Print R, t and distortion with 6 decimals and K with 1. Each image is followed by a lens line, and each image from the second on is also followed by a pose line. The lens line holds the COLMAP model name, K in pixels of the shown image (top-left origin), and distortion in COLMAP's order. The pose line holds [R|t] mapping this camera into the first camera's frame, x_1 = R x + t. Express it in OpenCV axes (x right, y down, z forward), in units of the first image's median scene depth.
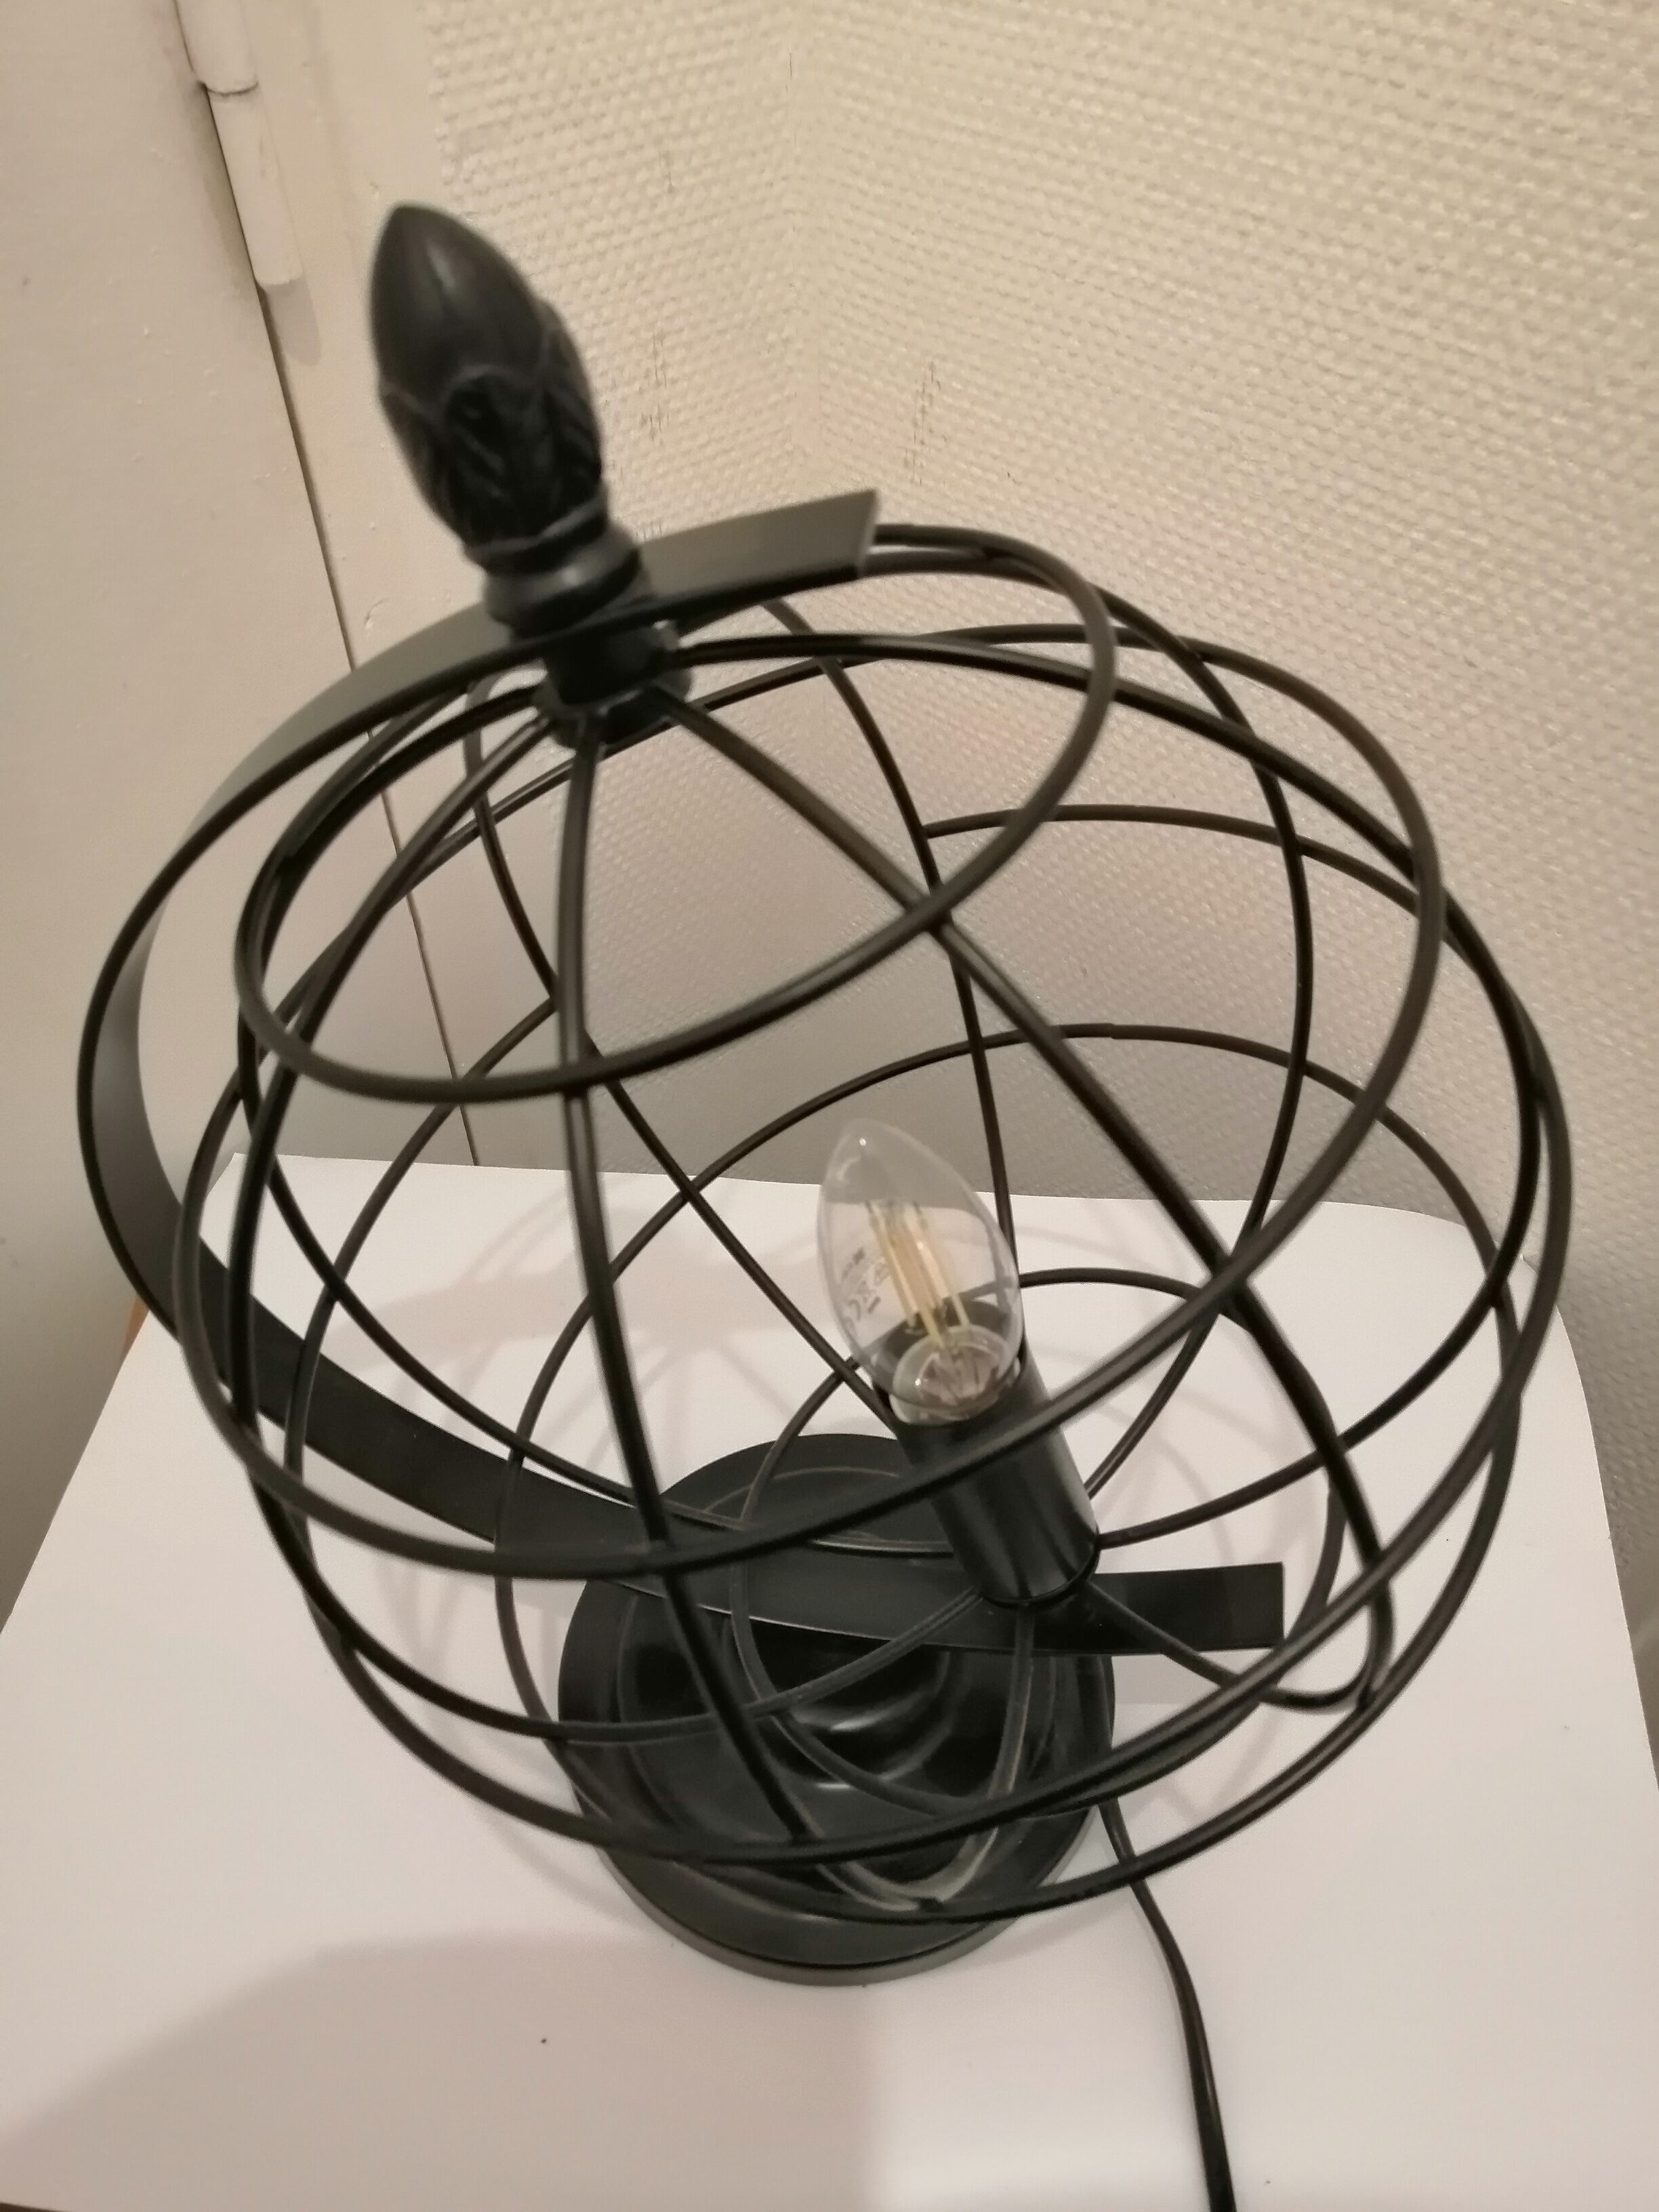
lens RADIAL K [[1776.2, 0, 821.2], [0, 1776.2, 1113.5], [0, 0, 1]] dist [0.005943, 0.013225]
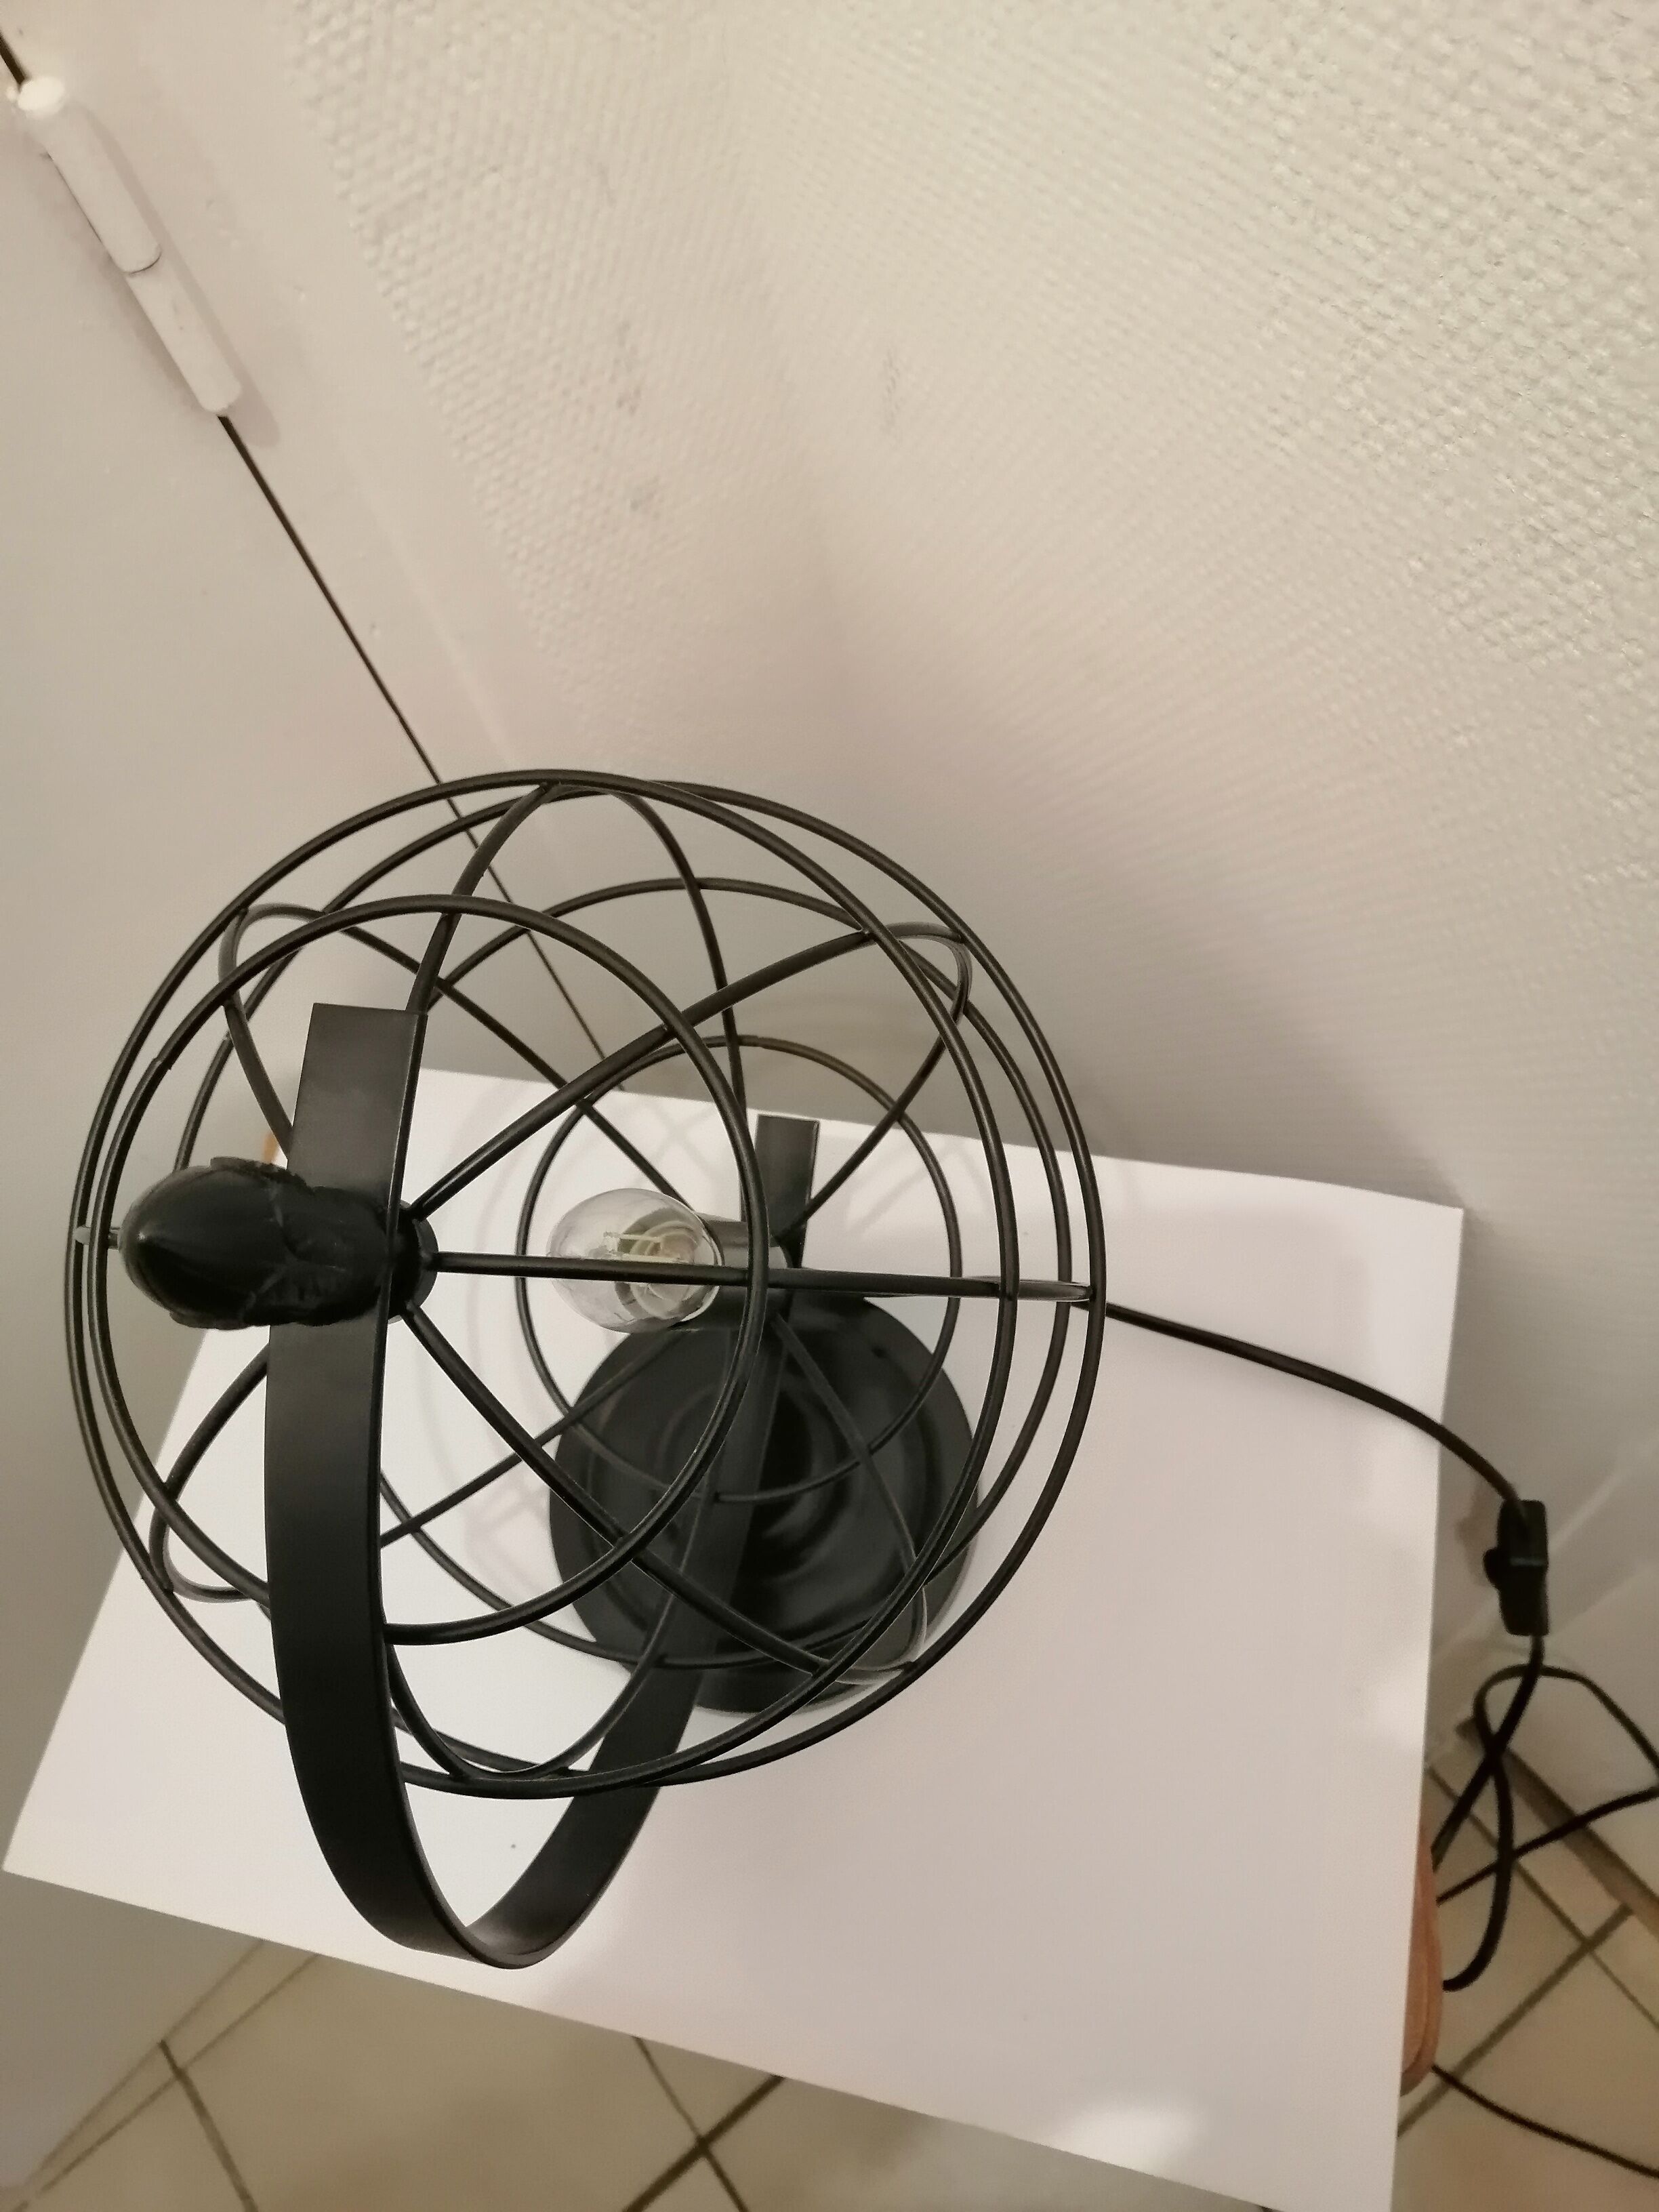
lens RADIAL K [[1786.8, 0, 813.2], [0, 1786.8, 1109.9], [0, 0, 1]] dist [-0.001367, 0.011051]
pose [[0.982358, 0.032206, -0.184217, 0.251986], [0.021995, 0.958326, 0.284829, -0.350332], [0.185713, -0.283856, 0.940711, -0.063875]]
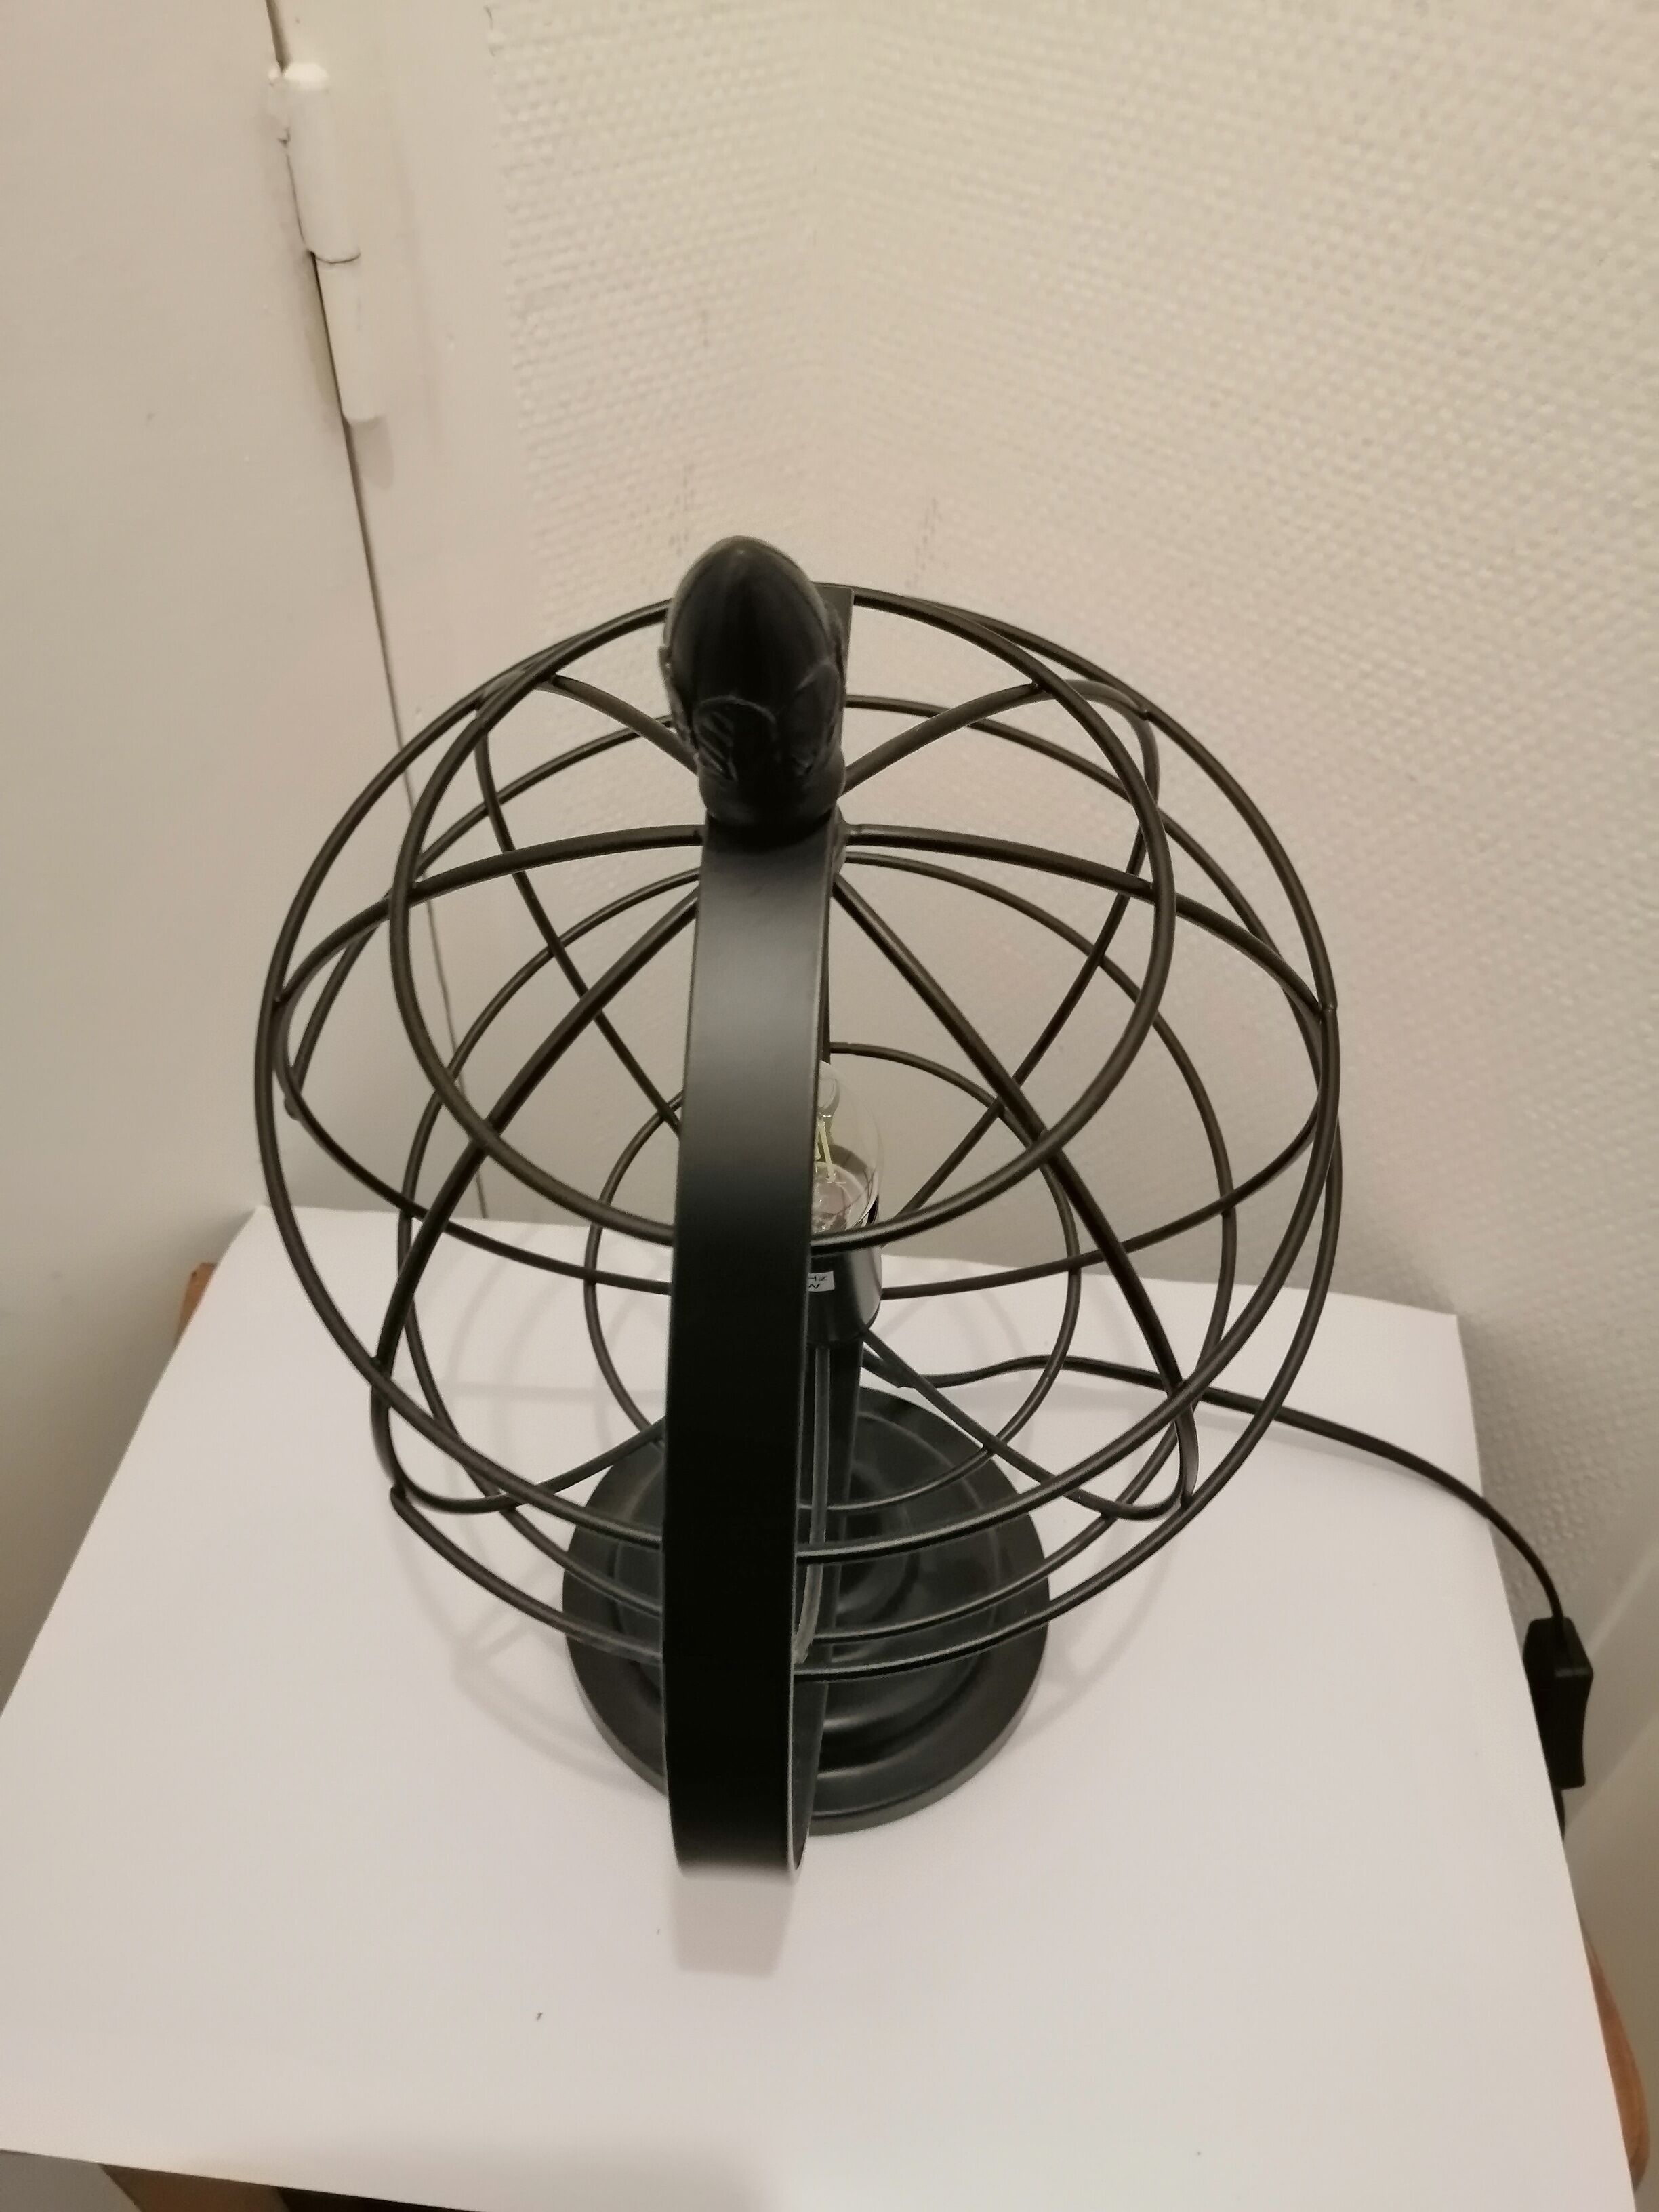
lens RADIAL K [[1807.9, 0, 829.5], [0, 1807.9, 1106.0], [0, 0, 1]] dist [-0.006319, 0.005187]
pose [[0.999305, 0.018892, 0.032145, -0.038102], [-0.017062, 0.998269, -0.056284, 0.026298], [-0.033152, 0.055696, 0.997897, -0.122680]]
